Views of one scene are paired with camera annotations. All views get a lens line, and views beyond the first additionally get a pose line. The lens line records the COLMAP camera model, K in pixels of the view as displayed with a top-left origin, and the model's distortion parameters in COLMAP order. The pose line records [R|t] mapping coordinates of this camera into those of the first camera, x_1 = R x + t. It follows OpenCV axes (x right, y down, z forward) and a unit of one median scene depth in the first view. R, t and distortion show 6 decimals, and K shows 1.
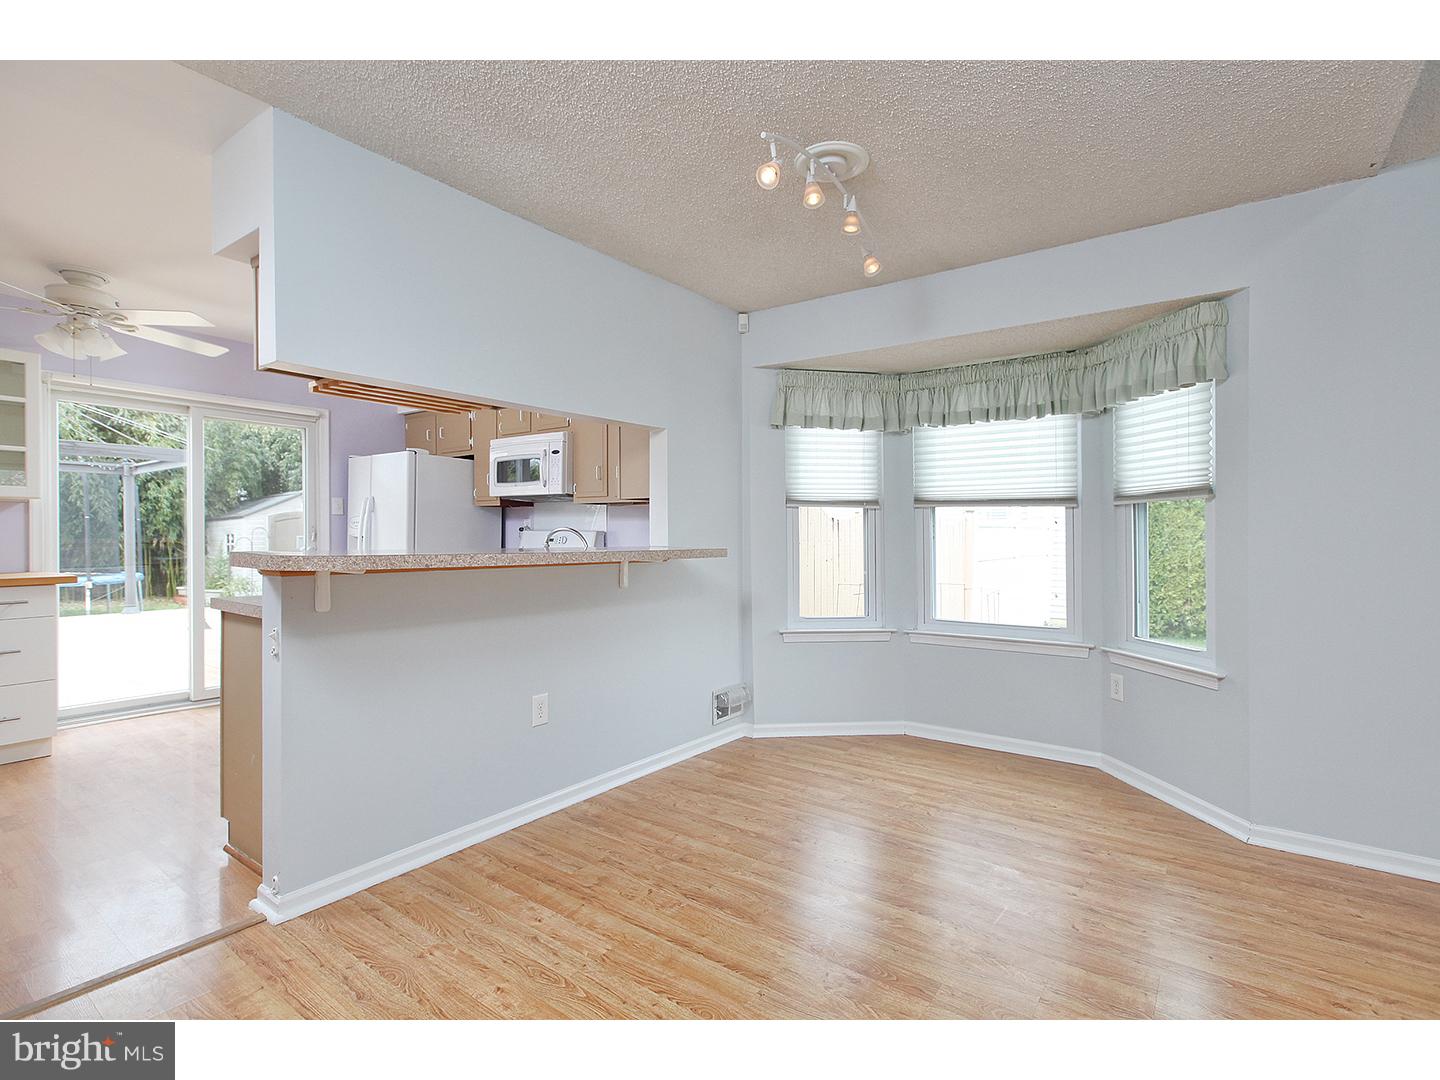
lens RADIAL K [[686.5, 0, 720.0], [0, 686.5, 540.0], [0, 0, 1]] dist [-0.000034, 0.000160]
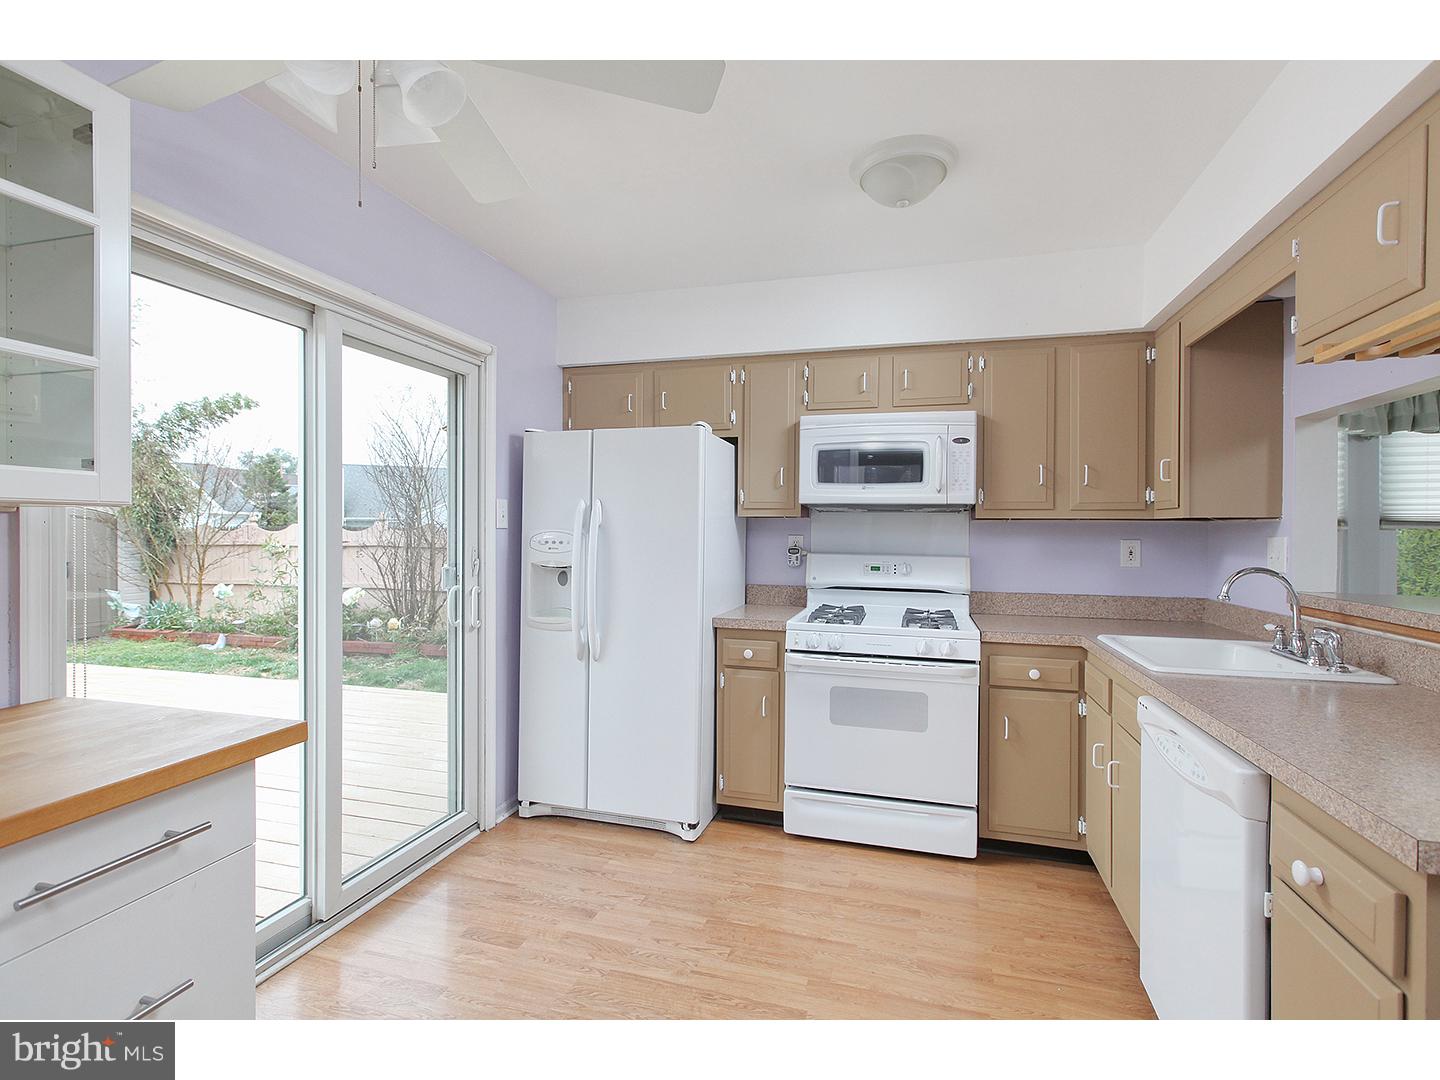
lens RADIAL K [[682.9, 0, 720.0], [0, 682.9, 540.0], [0, 0, 1]] dist [0.000680, -0.000369]
pose [[0.933538, -0.003267, 0.358463, -0.681385], [0.002058, 0.999991, 0.003755, -0.033464], [-0.358472, -0.002768, 0.933536, 0.455020]]
